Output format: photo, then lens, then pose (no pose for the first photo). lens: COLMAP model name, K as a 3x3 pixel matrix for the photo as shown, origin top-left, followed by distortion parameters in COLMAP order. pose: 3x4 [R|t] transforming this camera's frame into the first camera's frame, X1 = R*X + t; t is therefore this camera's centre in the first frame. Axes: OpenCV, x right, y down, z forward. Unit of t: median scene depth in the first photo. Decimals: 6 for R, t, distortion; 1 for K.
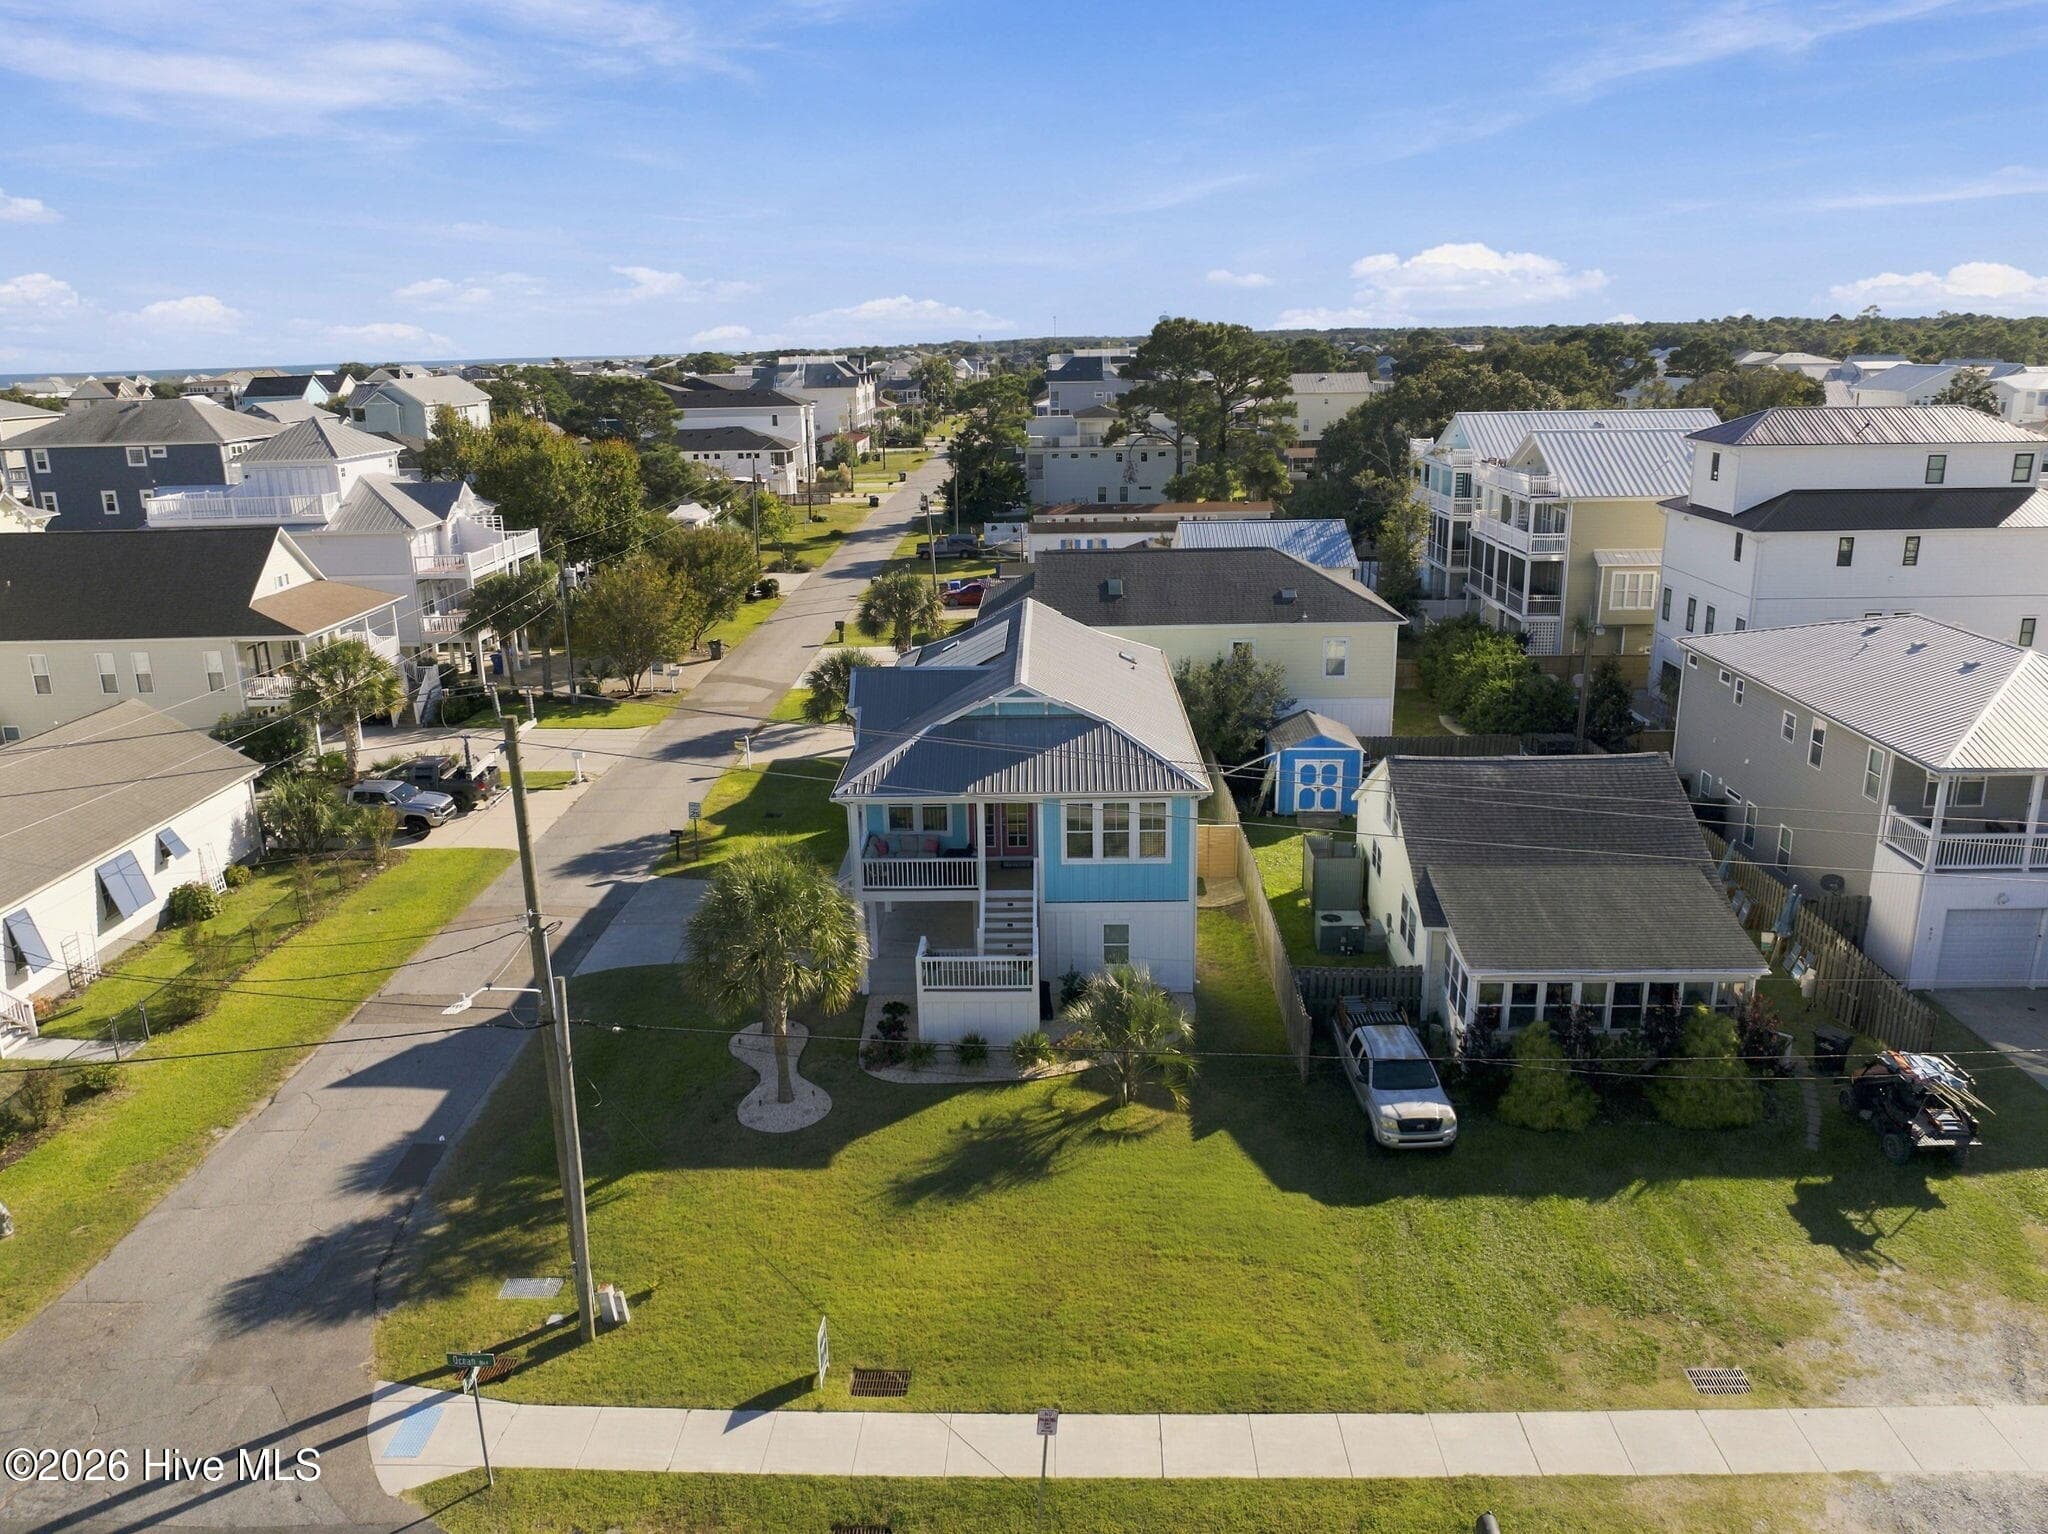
lens RADIAL K [[1440.5, 0, 1006.8], [0, 1440.5, 768.9], [0, 0, 1]] dist [-0.030534, -0.013409]
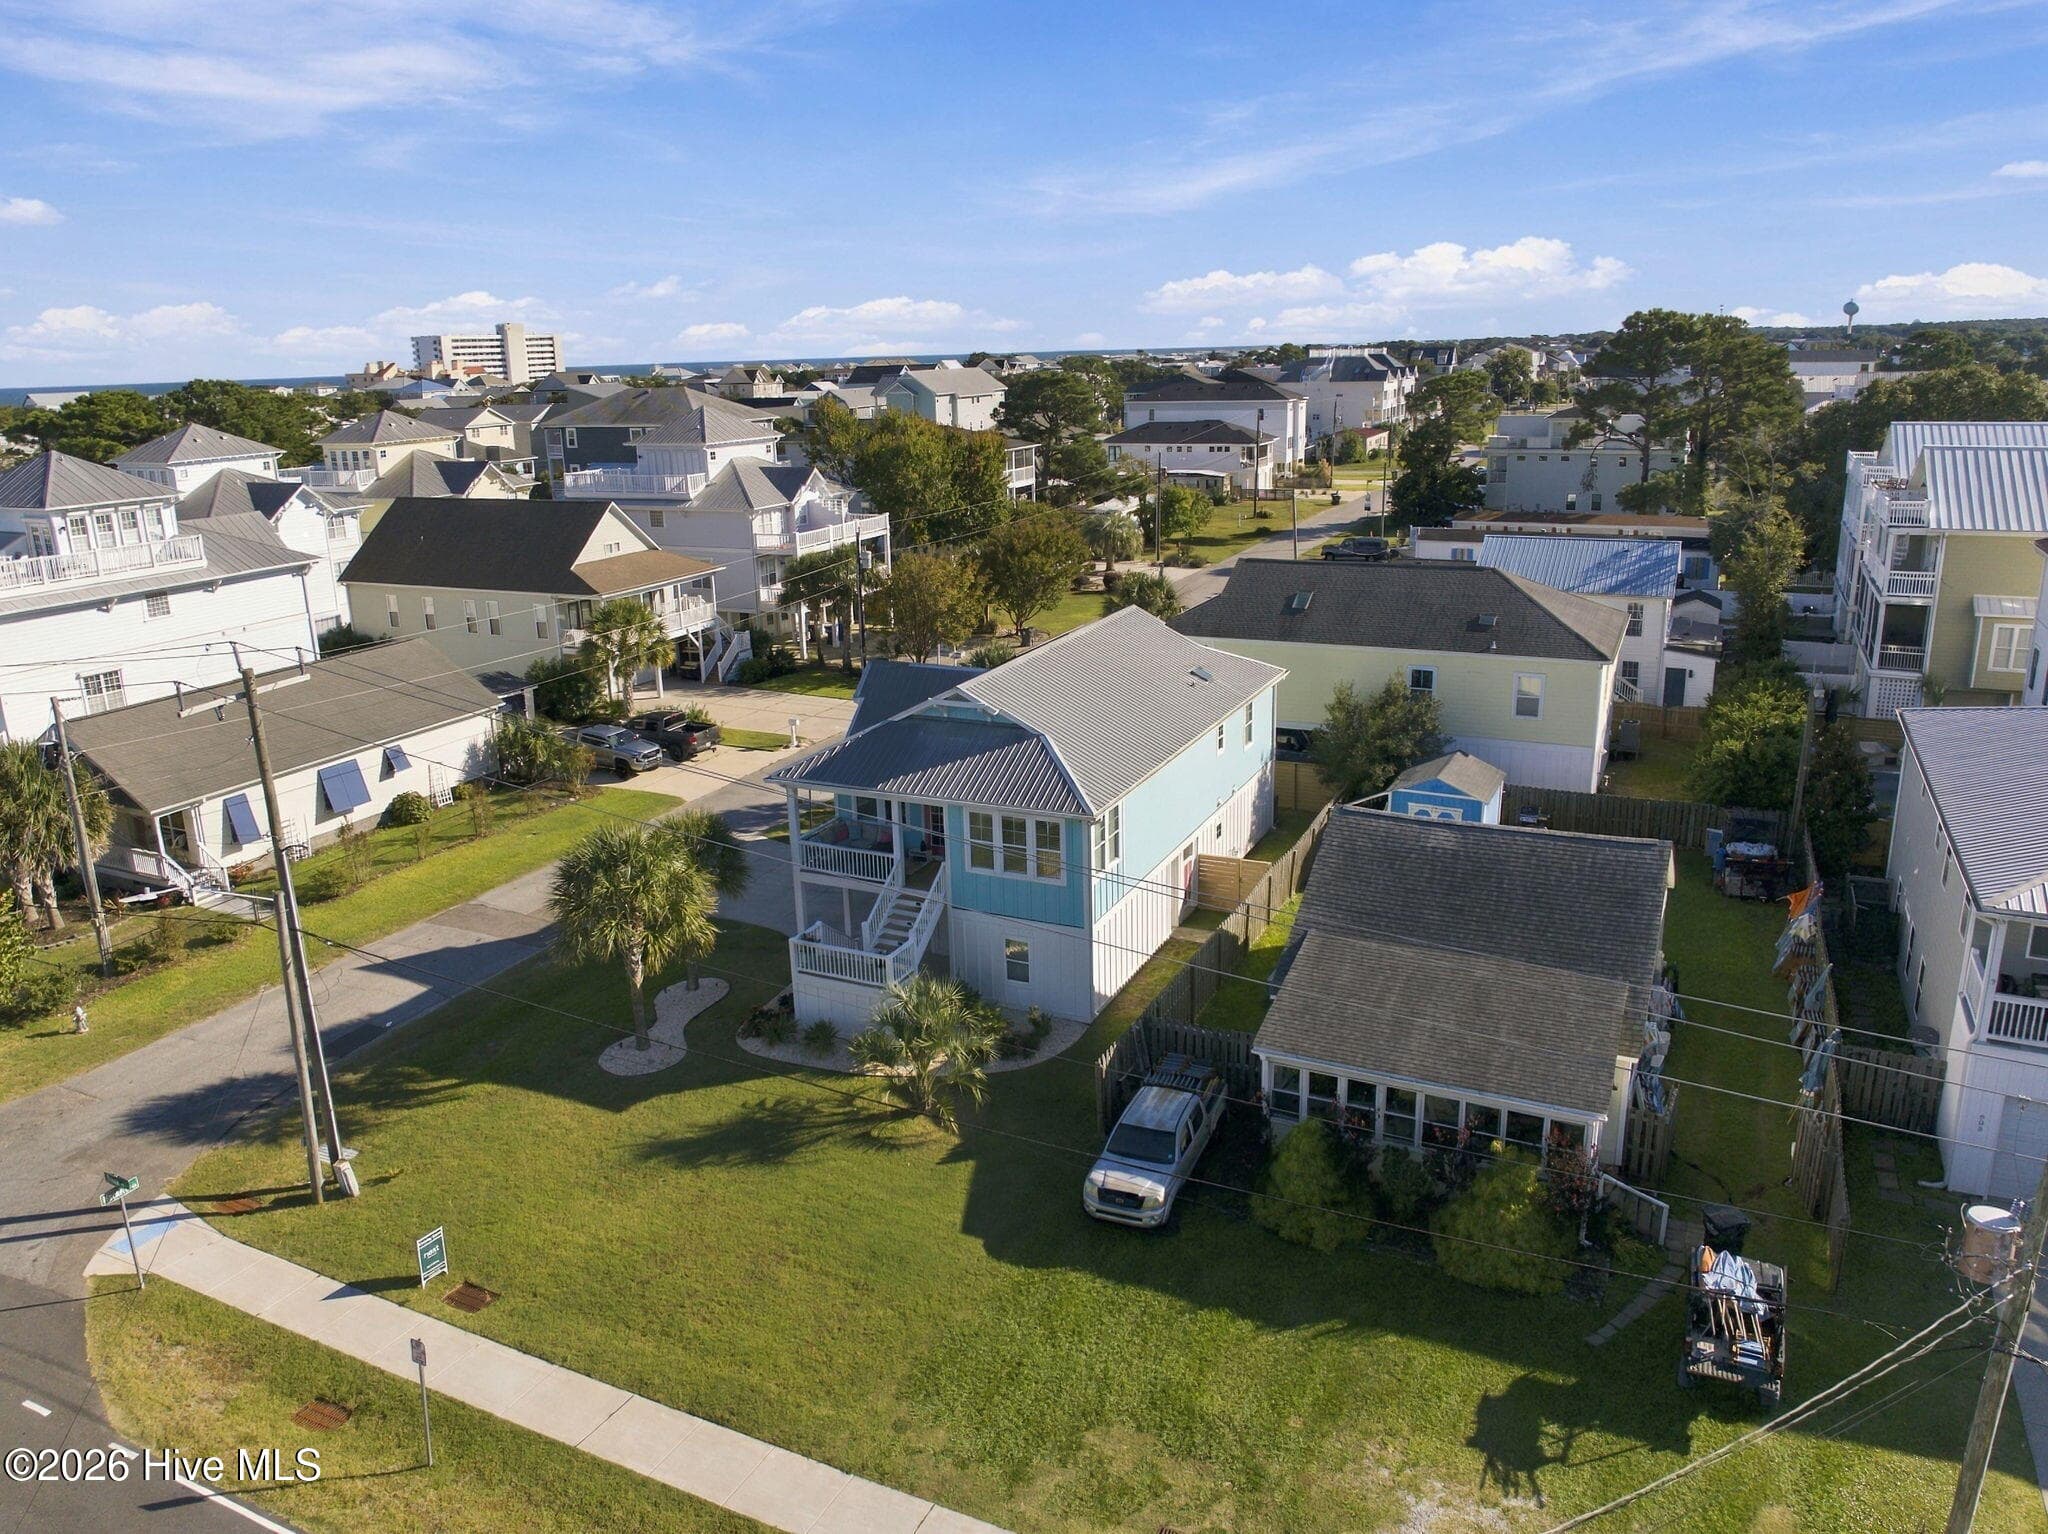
lens RADIAL K [[1440.5, 0, 1003.6], [0, 1440.5, 759.5], [0, 0, 1]] dist [-0.030534, -0.013409]
pose [[0.911067, 0.108437, -0.397742, 0.370290], [-0.108386, 0.993850, 0.022688, -0.029955], [0.397756, 0.022440, 0.917217, 0.078259]]
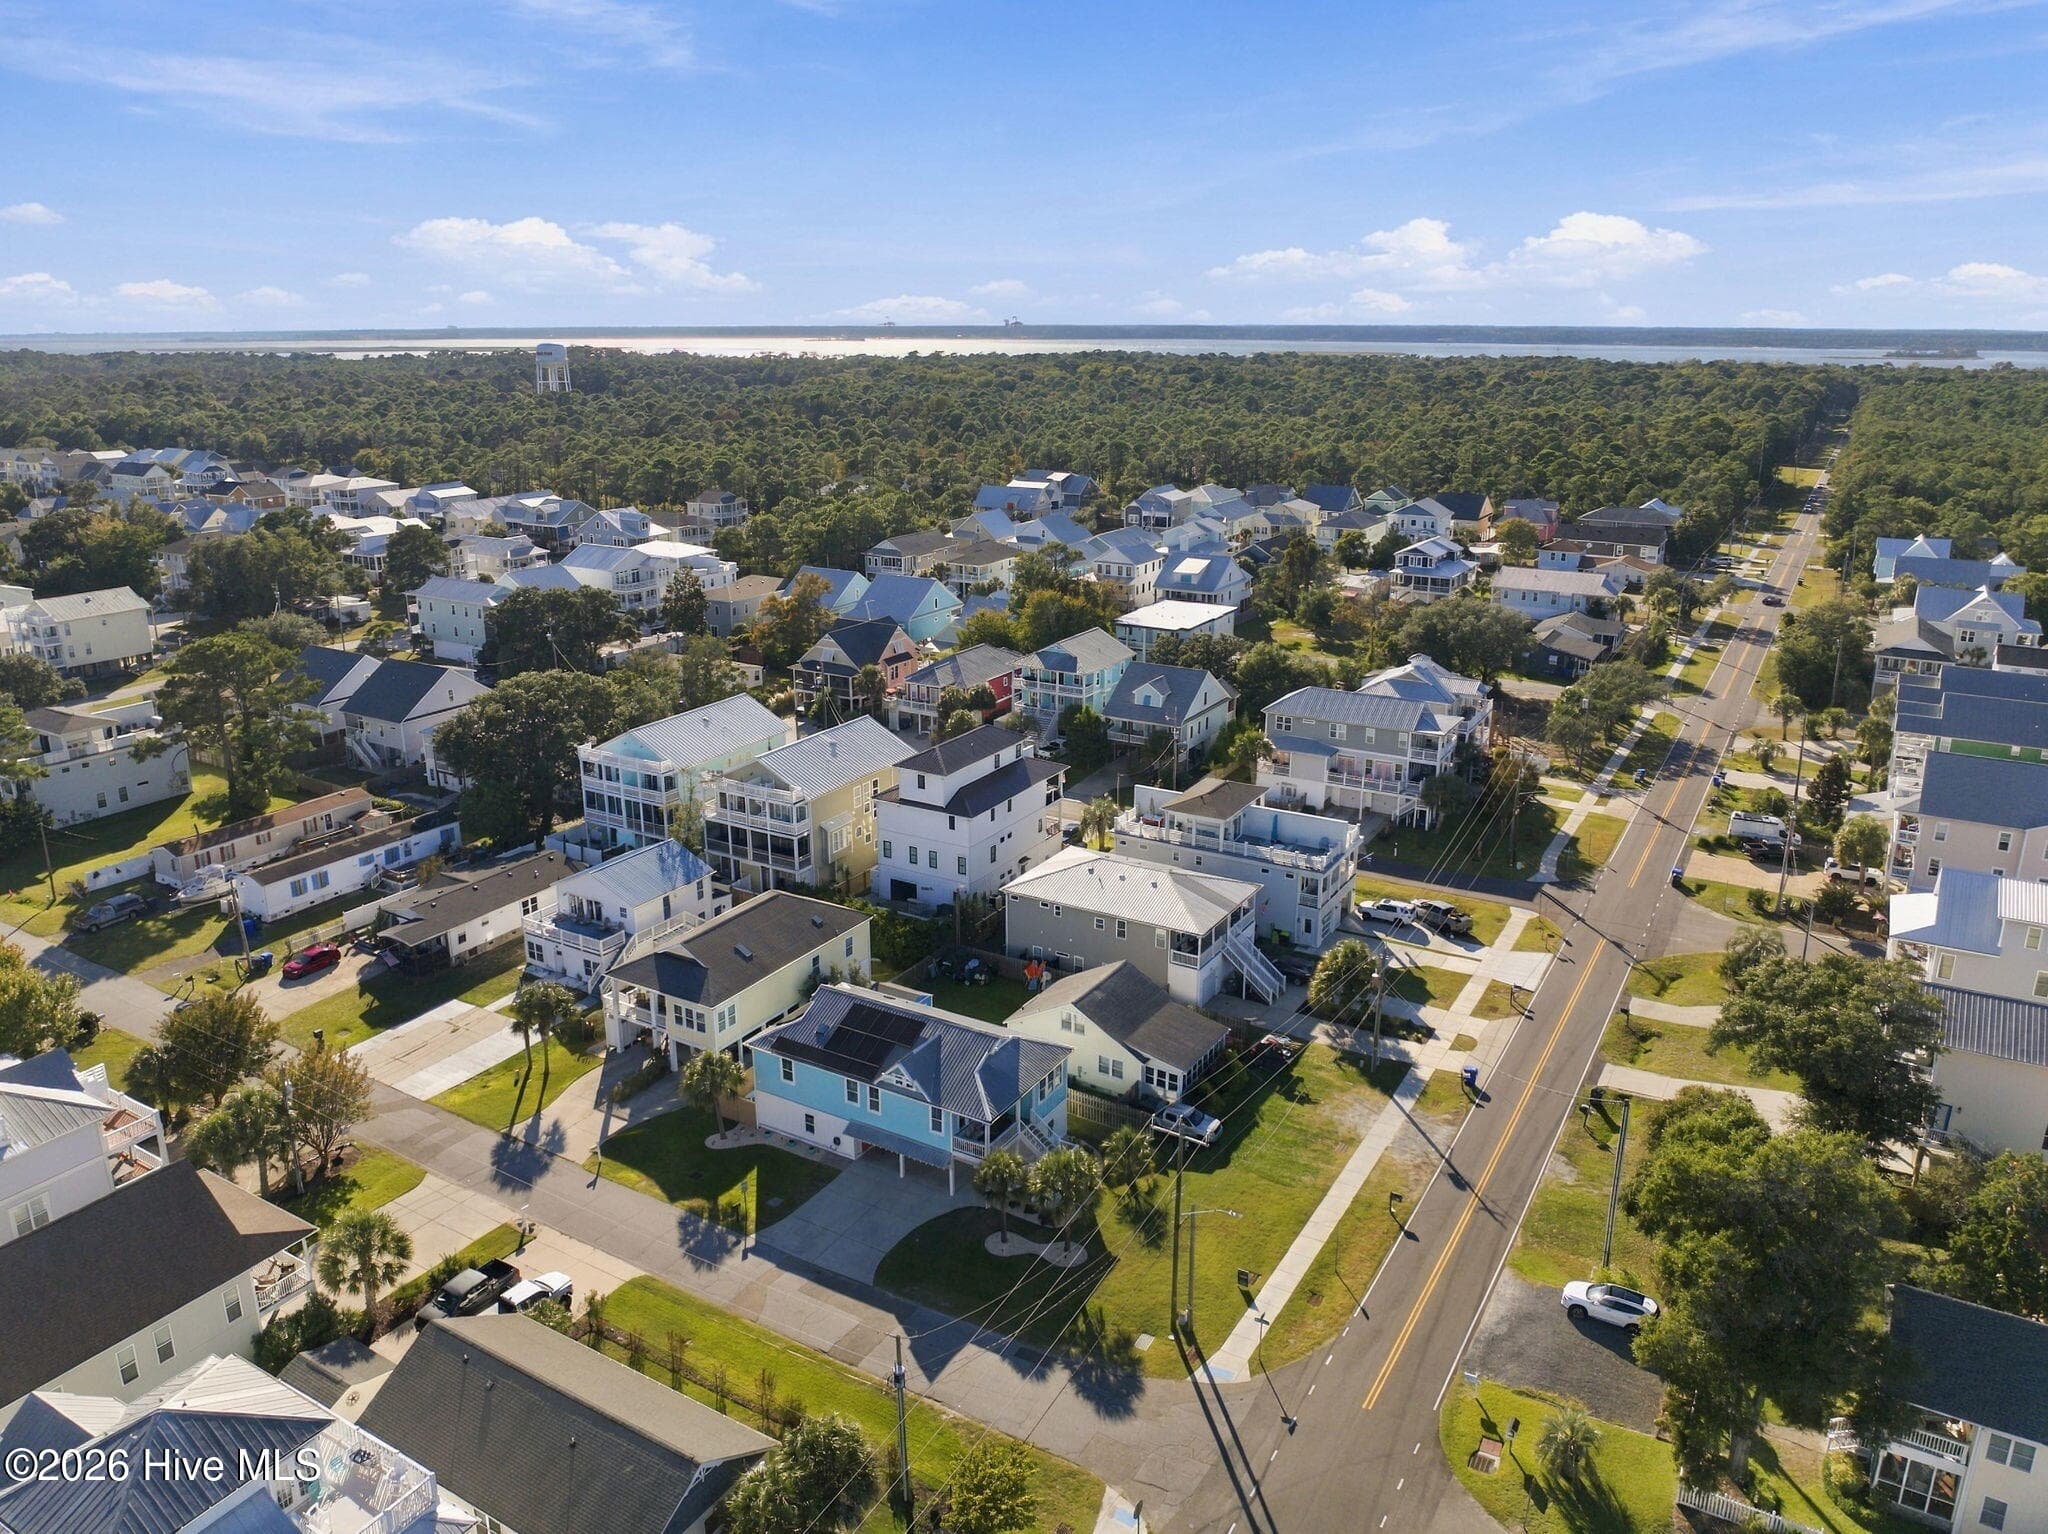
lens RADIAL K [[1440.5, 0, 1011.8], [0, 1440.5, 744.6], [0, 0, 1]] dist [-0.030534, -0.013409]
pose [[0.489177, -0.224951, 0.842676, -1.419969], [0.240153, 0.963560, 0.117810, -0.611405], [-0.838470, 0.144741, 0.525374, -0.174169]]
